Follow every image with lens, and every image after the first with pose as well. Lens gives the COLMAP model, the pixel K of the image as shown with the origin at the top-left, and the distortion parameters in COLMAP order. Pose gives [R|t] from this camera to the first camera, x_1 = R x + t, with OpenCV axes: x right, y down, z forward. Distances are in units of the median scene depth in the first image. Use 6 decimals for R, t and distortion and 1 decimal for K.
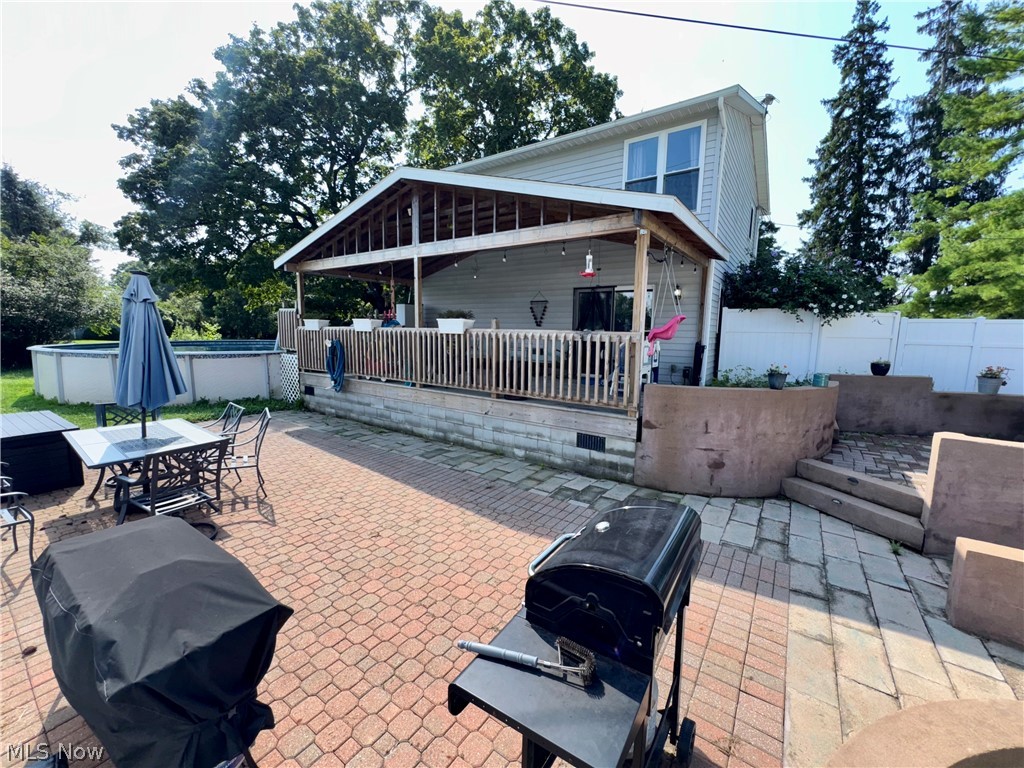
lens RADIAL K [[409.7, 0, 509.7], [0, 409.7, 382.5], [0, 0, 1]] dist [-0.003695, 0.000169]
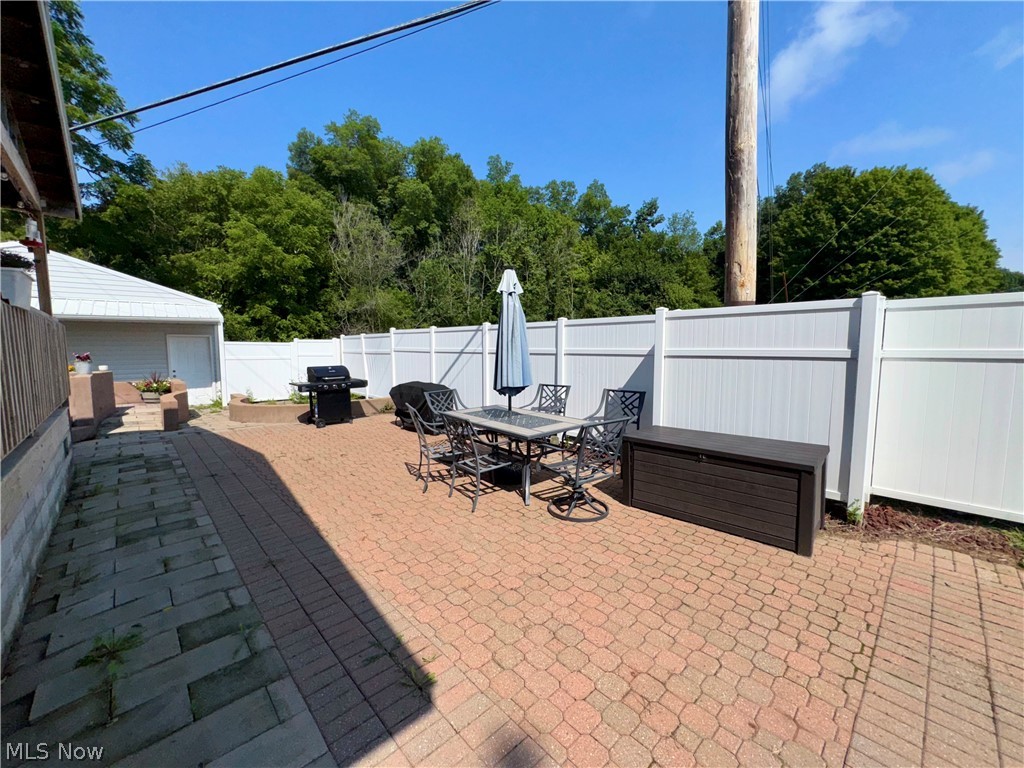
lens RADIAL K [[409.7, 0, 511.9], [0, 409.7, 380.4], [0, 0, 1]] dist [-0.003695, 0.000169]
pose [[-0.980280, -0.030326, 0.195273, -0.589450], [0.012056, 0.977136, 0.212273, -0.108684], [-0.197245, 0.210441, -0.957501, 1.086157]]
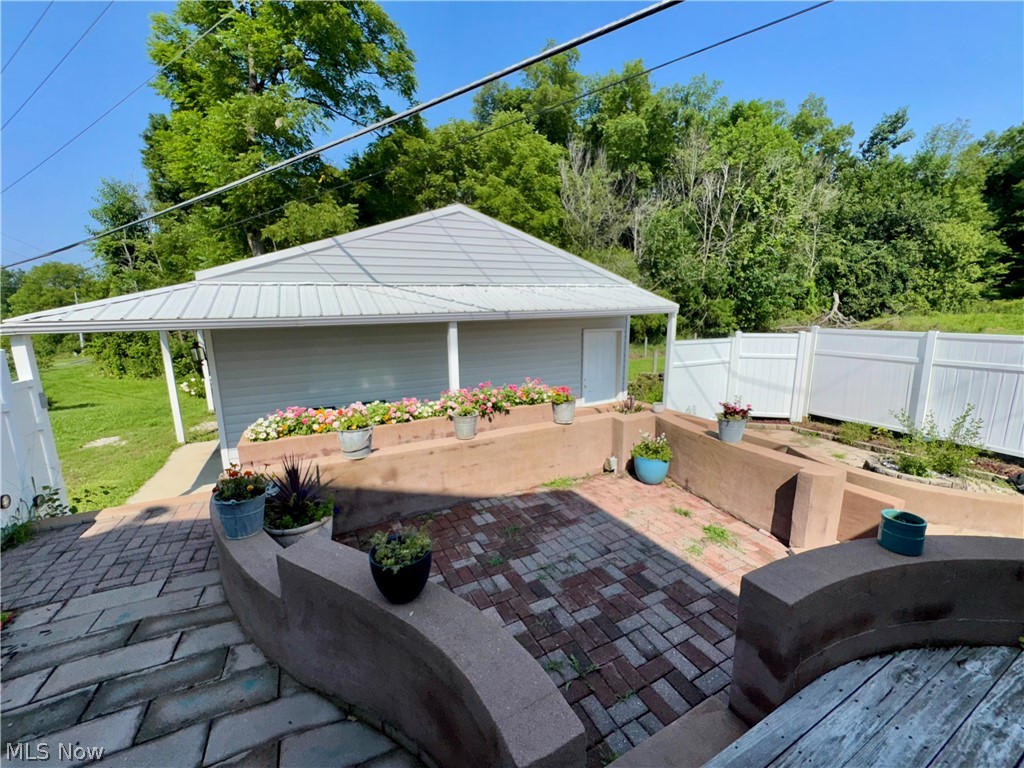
lens RADIAL K [[409.7, 0, 505.6], [0, 409.7, 377.7], [0, 0, 1]] dist [-0.003695, 0.000169]
pose [[-0.887146, -0.089876, 0.452652, 0.584795], [0.054069, 0.953854, 0.295362, -0.176271], [-0.458310, 0.286504, -0.841349, 0.914321]]
